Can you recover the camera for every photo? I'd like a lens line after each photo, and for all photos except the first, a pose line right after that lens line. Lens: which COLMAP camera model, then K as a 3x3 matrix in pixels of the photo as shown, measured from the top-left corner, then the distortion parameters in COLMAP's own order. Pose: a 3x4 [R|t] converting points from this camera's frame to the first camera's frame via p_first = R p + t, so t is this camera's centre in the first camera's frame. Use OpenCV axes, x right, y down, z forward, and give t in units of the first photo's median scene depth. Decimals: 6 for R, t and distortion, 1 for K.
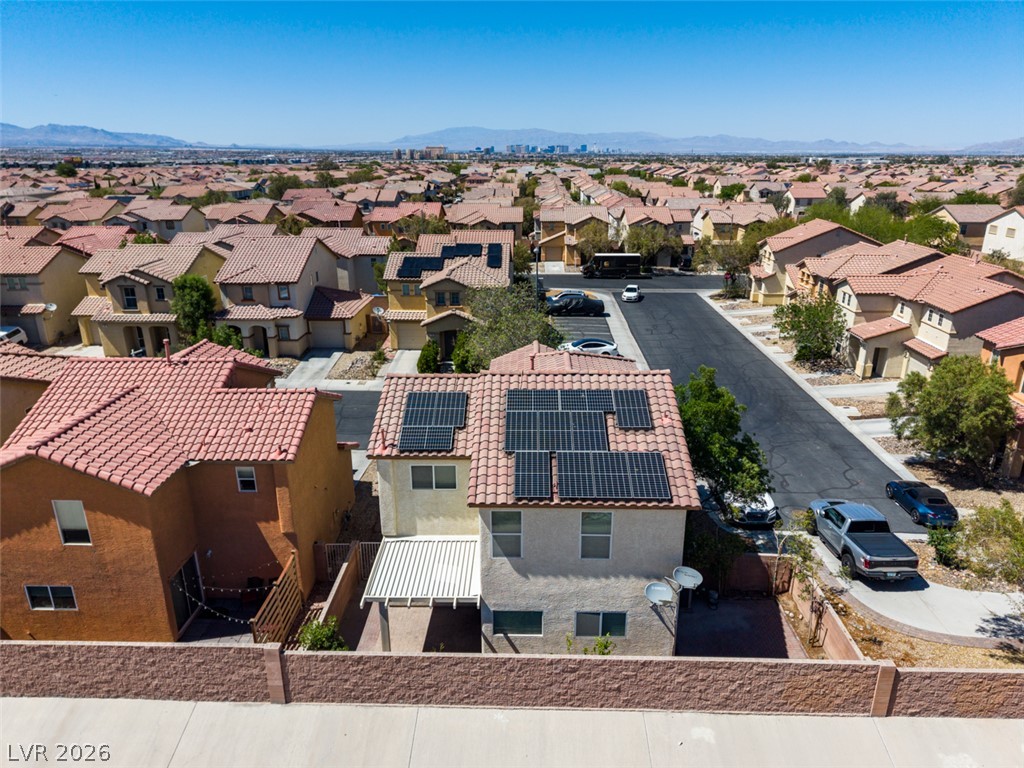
lens RADIAL K [[683.6, 0, 512.0], [0, 683.6, 384.0], [0, 0, 1]] dist [0.038140, -0.043316]
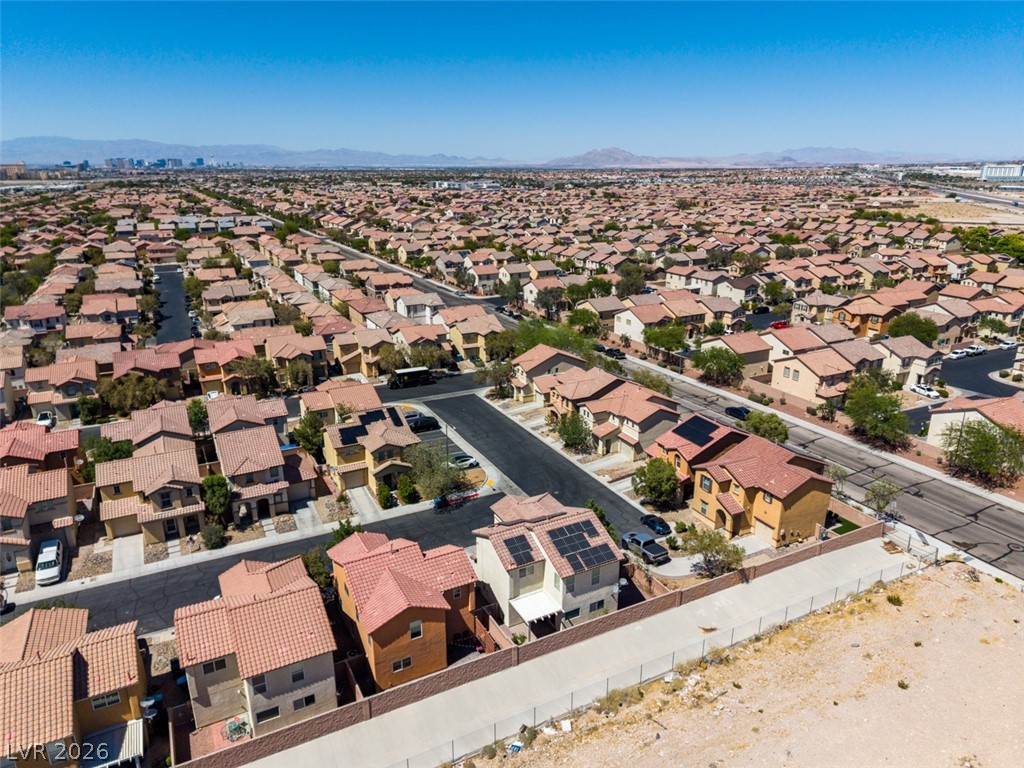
lens RADIAL K [[683.6, 0, 512.0], [0, 683.6, 384.0], [0, 0, 1]] dist [0.038140, -0.043316]
pose [[0.874269, -0.150950, 0.461375, -1.095864], [0.158785, 0.987067, 0.022059, -0.553279], [-0.458738, 0.053974, 0.886931, -1.159893]]
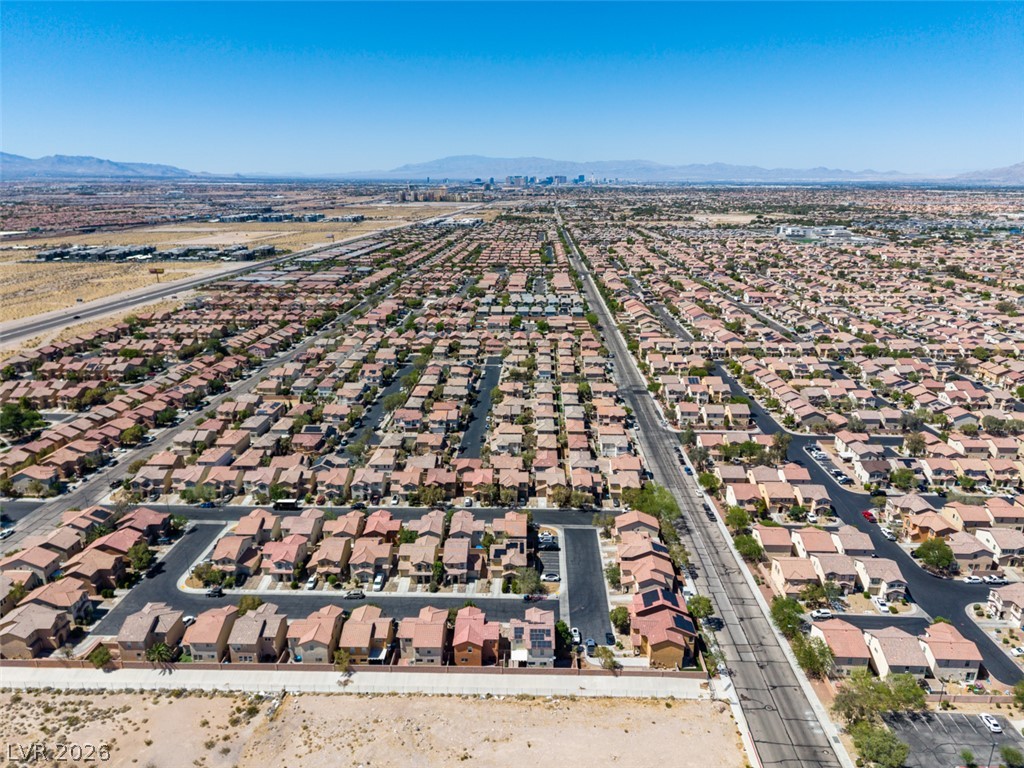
lens RADIAL K [[683.6, 0, 512.0], [0, 683.6, 384.0], [0, 0, 1]] dist [0.038140, -0.043316]
pose [[0.999994, -0.003369, 0.000478, -0.156458], [0.003384, 0.999382, -0.035000, -1.880816], [-0.000359, 0.035001, 0.999387, -5.086980]]
